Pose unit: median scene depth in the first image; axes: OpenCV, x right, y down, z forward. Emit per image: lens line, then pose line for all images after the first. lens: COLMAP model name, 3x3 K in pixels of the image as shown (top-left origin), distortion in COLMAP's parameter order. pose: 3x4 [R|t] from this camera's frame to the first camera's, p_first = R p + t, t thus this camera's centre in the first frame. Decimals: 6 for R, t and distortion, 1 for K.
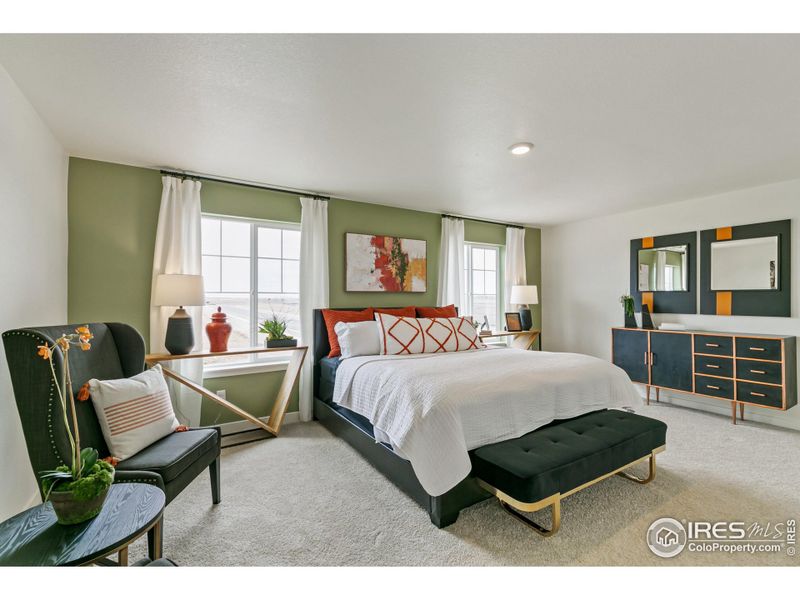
lens RADIAL K [[367.9, 0, 399.8], [0, 367.9, 296.7], [0, 0, 1]] dist [0.000100, -0.001687]
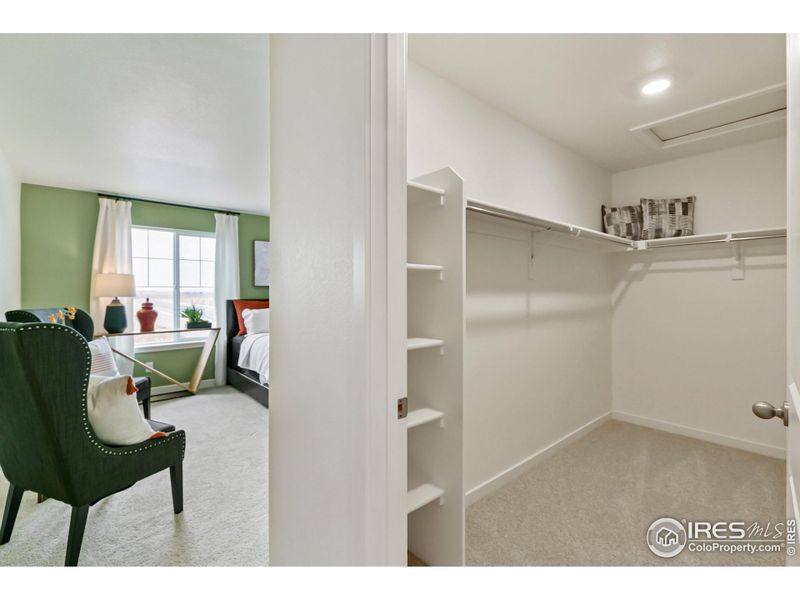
lens RADIAL K [[367.9, 0, 401.3], [0, 367.9, 294.2], [0, 0, 1]] dist [0.000100, -0.001687]
pose [[0.987738, -0.000167, 0.156122, 0.165051], [-0.002258, 0.999880, 0.015357, -0.006332], [-0.156106, -0.015521, 0.987618, -0.362513]]
